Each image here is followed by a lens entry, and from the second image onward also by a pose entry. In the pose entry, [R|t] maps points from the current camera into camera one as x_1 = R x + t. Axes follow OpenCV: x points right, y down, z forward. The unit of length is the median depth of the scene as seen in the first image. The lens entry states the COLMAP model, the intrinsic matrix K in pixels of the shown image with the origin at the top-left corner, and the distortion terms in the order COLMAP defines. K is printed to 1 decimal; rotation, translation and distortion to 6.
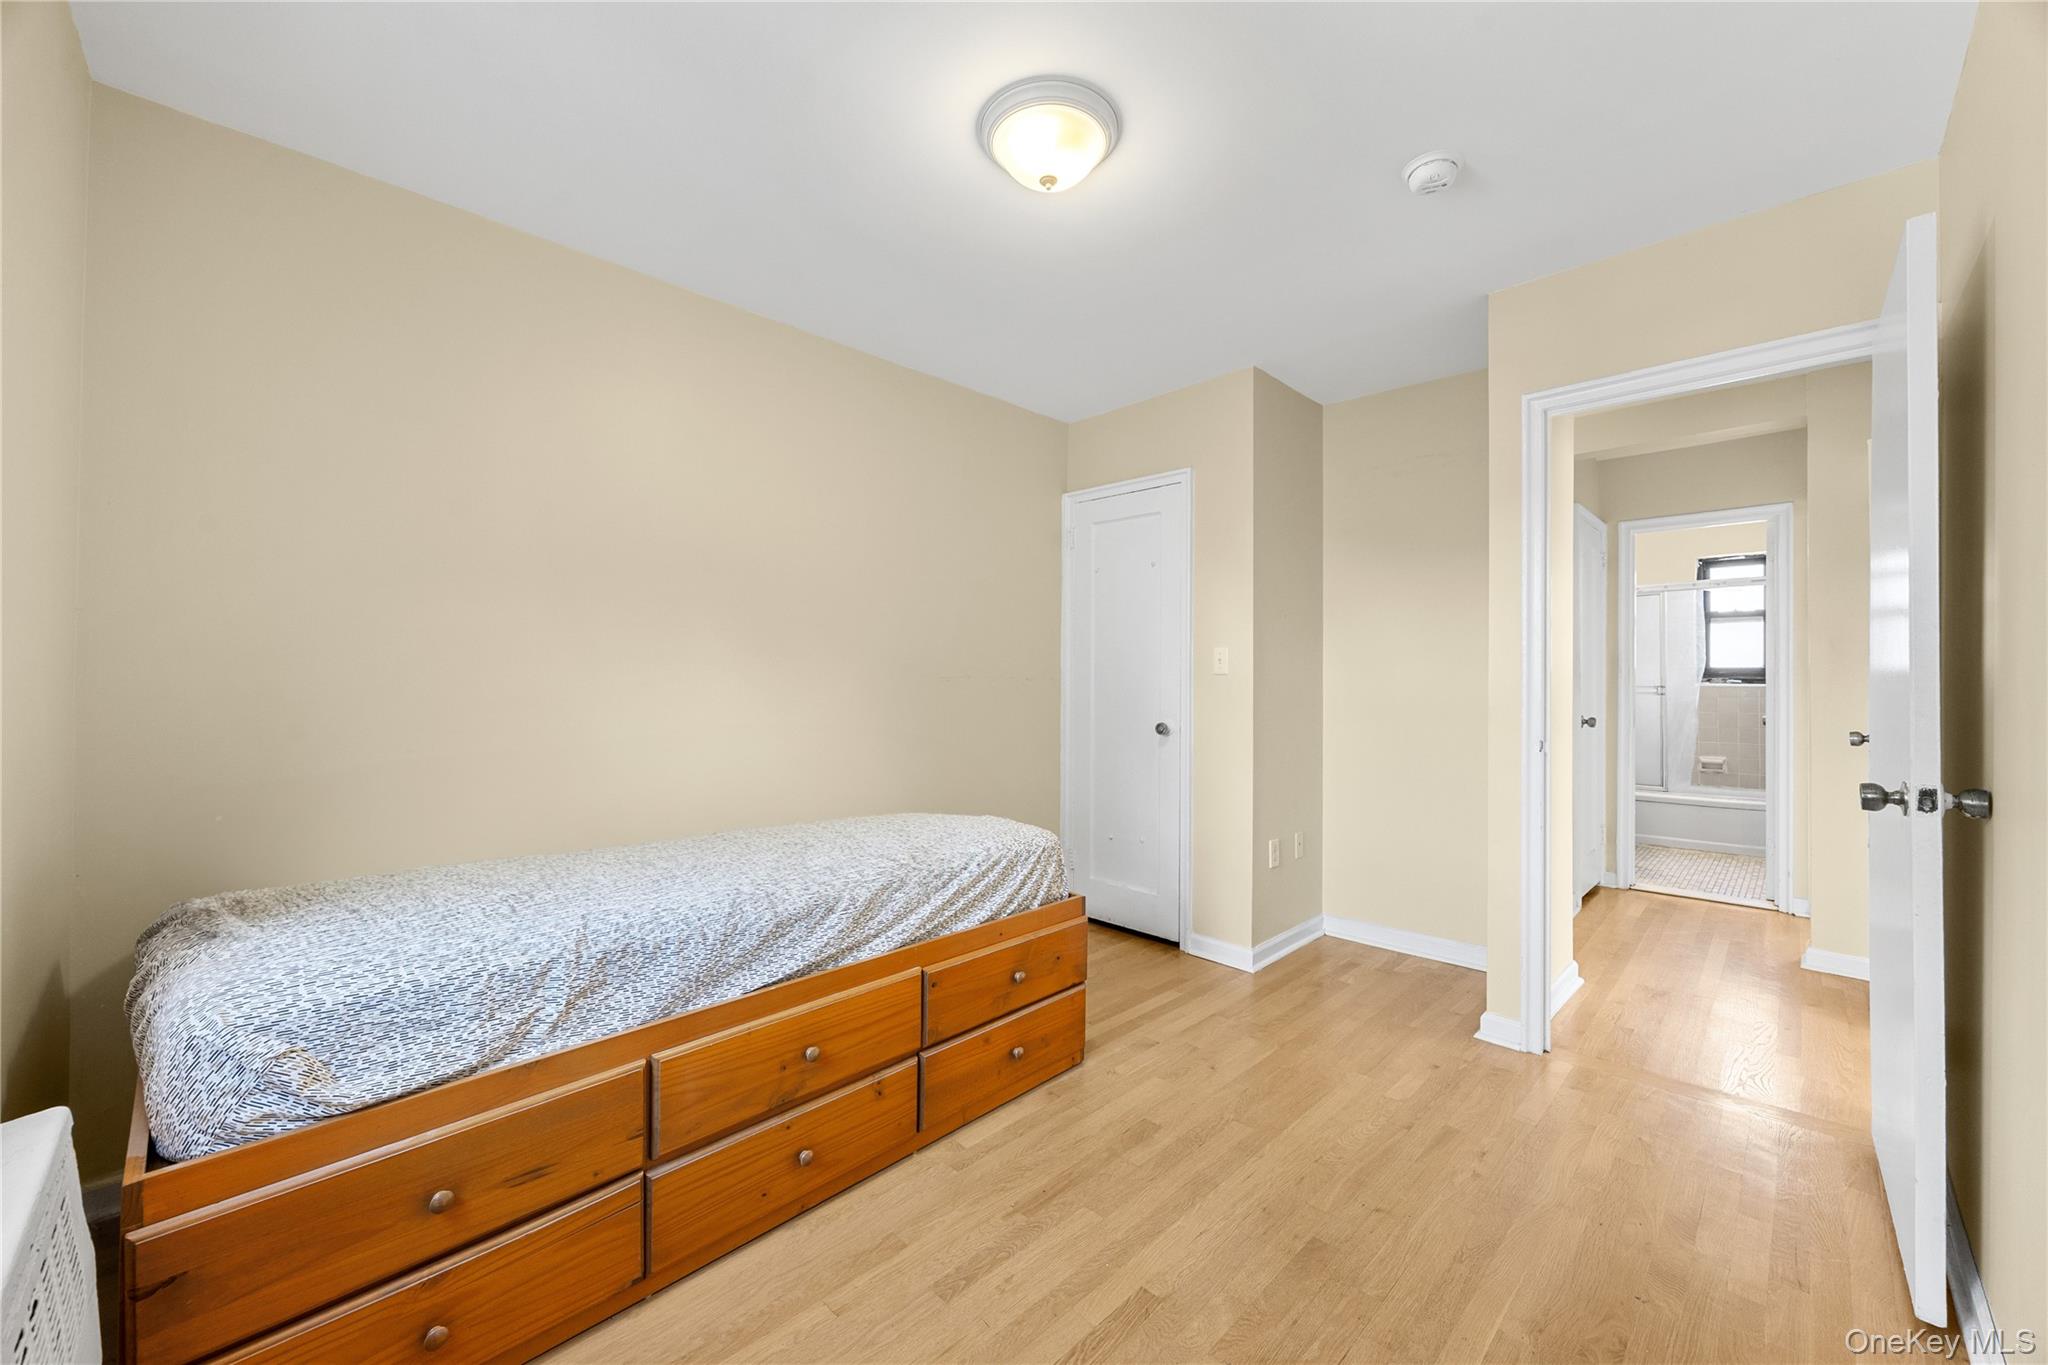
lens RADIAL K [[794.2, 0, 1021.4], [0, 794.2, 681.2], [0, 0, 1]] dist [-0.003328, 0.000086]
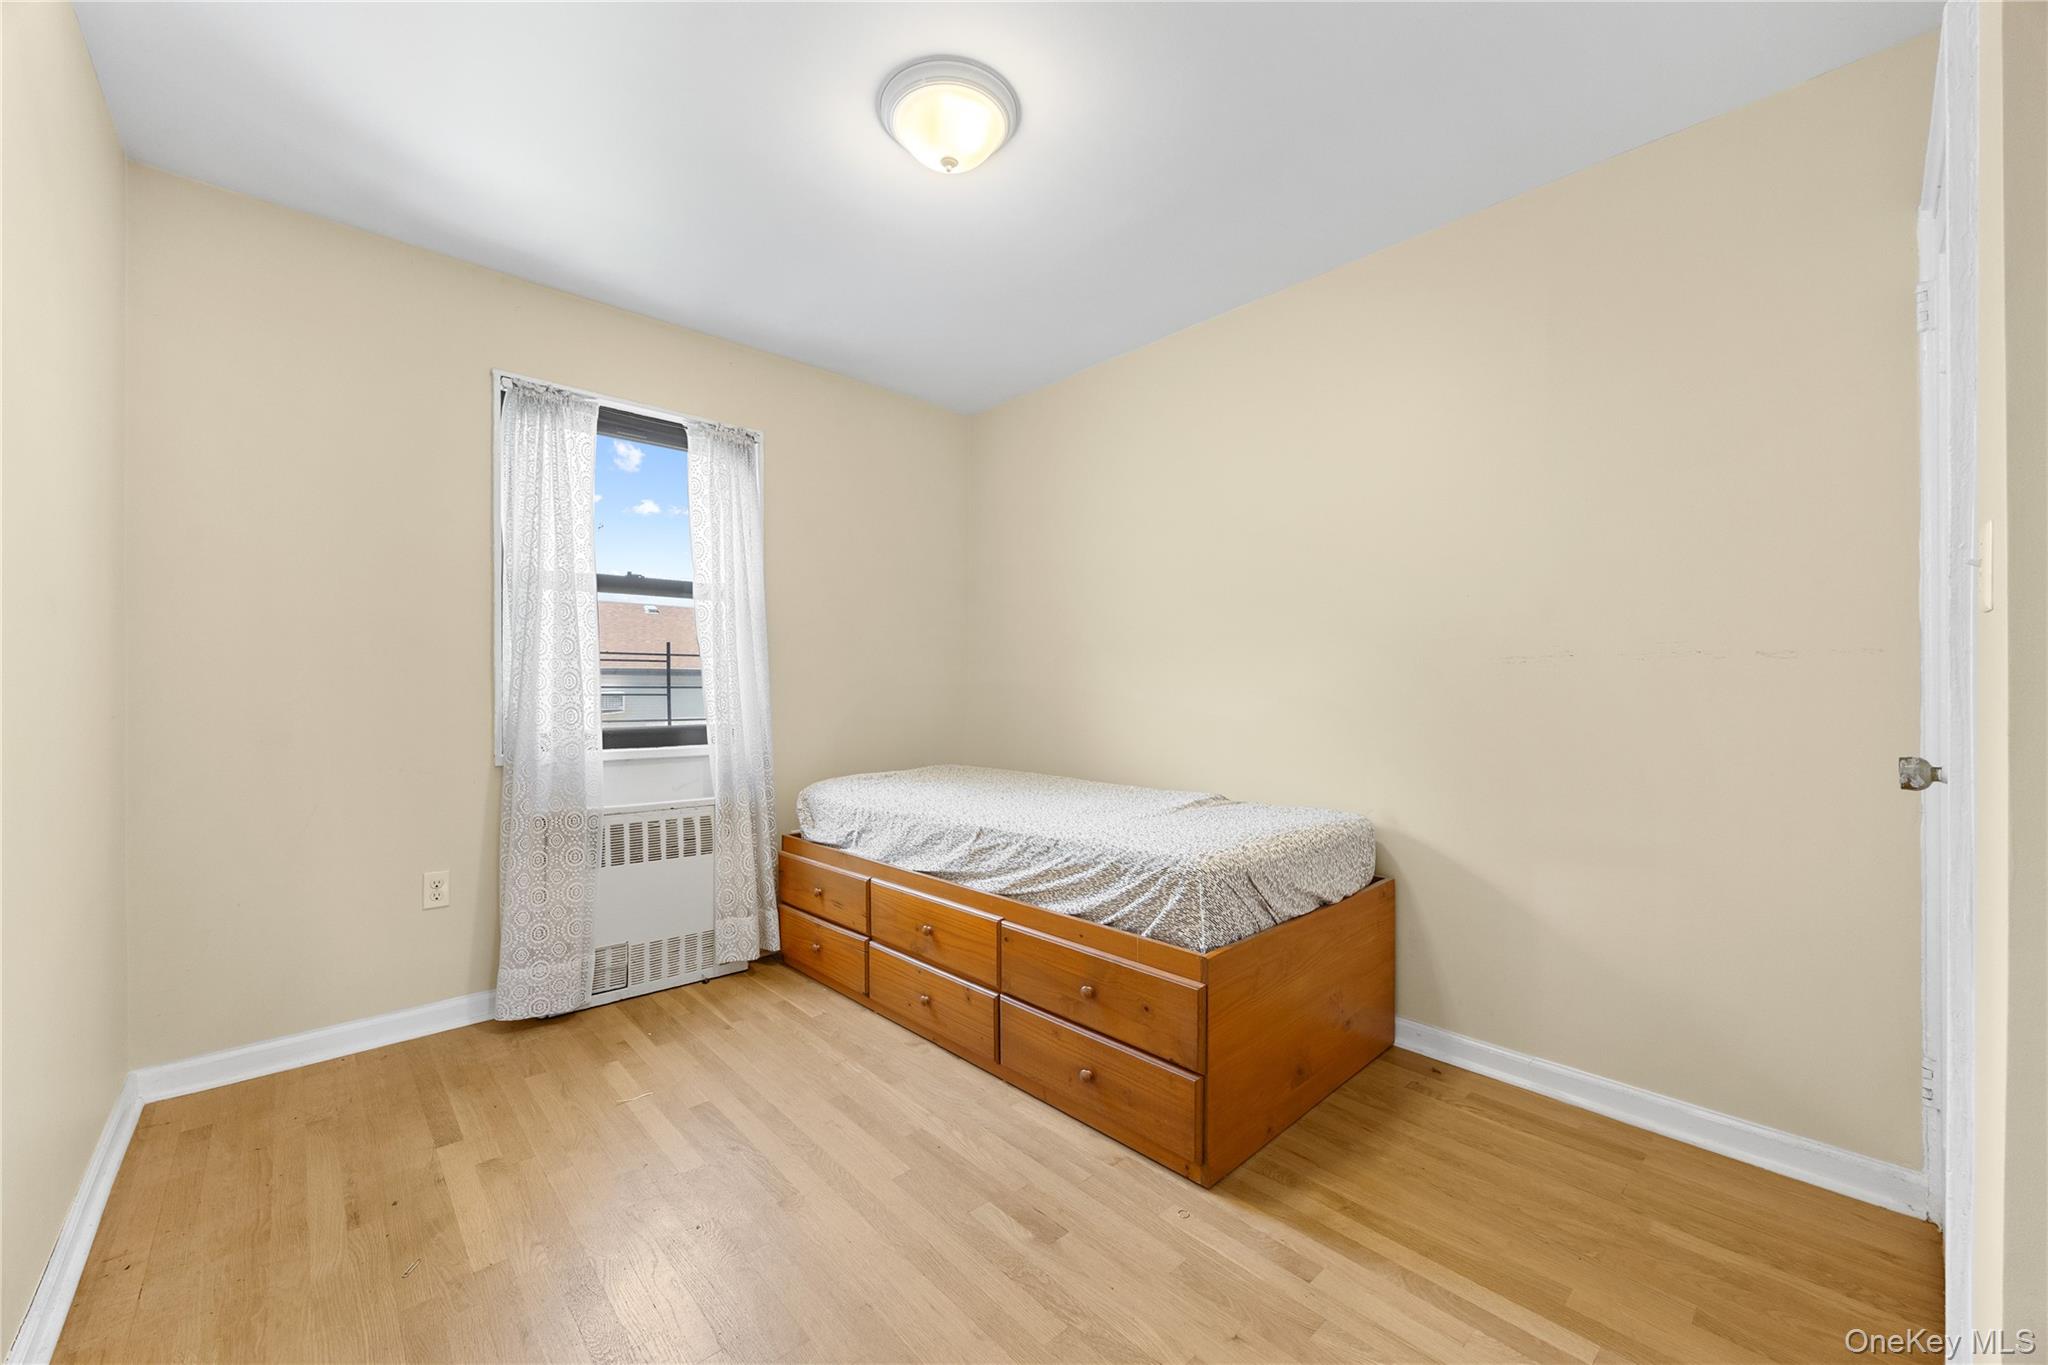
lens RADIAL K [[794.2, 0, 1015.2], [0, 794.2, 711.7], [0, 0, 1]] dist [-0.003328, 0.000086]
pose [[-0.072053, 0.008568, -0.997364, 0.999394], [-0.002536, 0.999958, 0.008773, 0.059955], [0.997398, 0.003161, -0.072028, 1.112233]]
